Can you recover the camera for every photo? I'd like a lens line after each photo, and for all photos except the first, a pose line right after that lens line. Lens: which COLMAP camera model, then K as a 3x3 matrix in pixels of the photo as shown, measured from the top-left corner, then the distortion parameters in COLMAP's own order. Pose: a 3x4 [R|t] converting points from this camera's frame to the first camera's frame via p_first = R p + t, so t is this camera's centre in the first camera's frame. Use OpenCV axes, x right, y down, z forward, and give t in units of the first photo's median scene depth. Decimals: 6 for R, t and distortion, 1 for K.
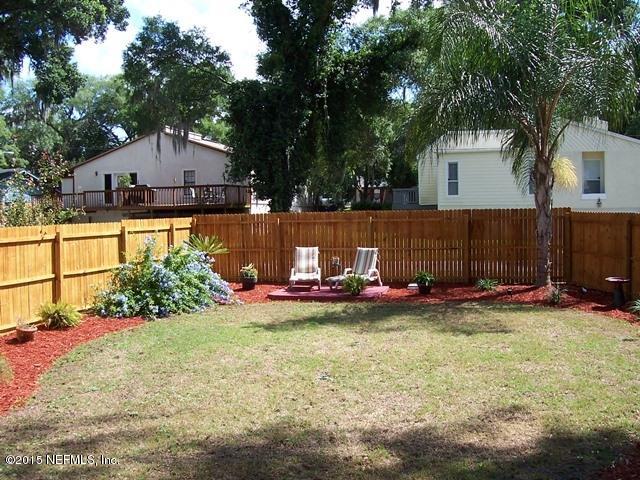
lens RADIAL K [[692.2, 0, 329.0], [0, 692.2, 241.2], [0, 0, 1]] dist [-0.190231, 0.180299]
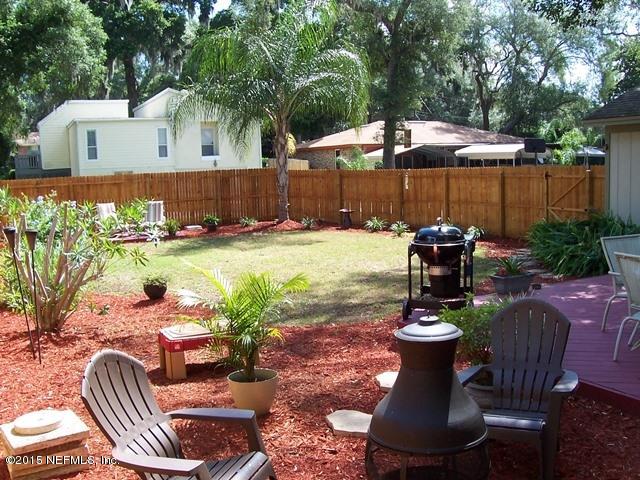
lens RADIAL K [[692.2, 0, 329.0], [0, 692.2, 241.2], [0, 0, 1]] dist [-0.190231, 0.180299]
pose [[0.765871, -0.082277, 0.637709, -0.523827], [0.046073, 0.996252, 0.073203, 0.005180], [-0.641342, -0.026683, 0.766791, -0.199922]]
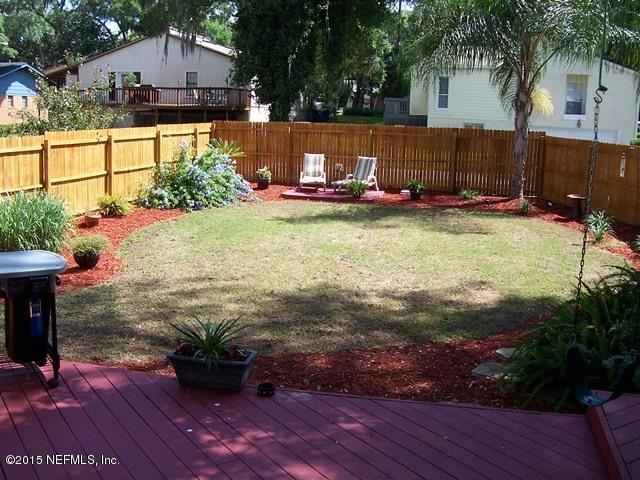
lens RADIAL K [[692.2, 0, 329.0], [0, 692.2, 241.2], [0, 0, 1]] dist [-0.190231, 0.180299]
pose [[0.998708, 0.042223, 0.028292, -0.034872], [-0.045817, 0.988873, 0.141532, -0.011581], [-0.022001, -0.142646, 0.989529, -0.154373]]
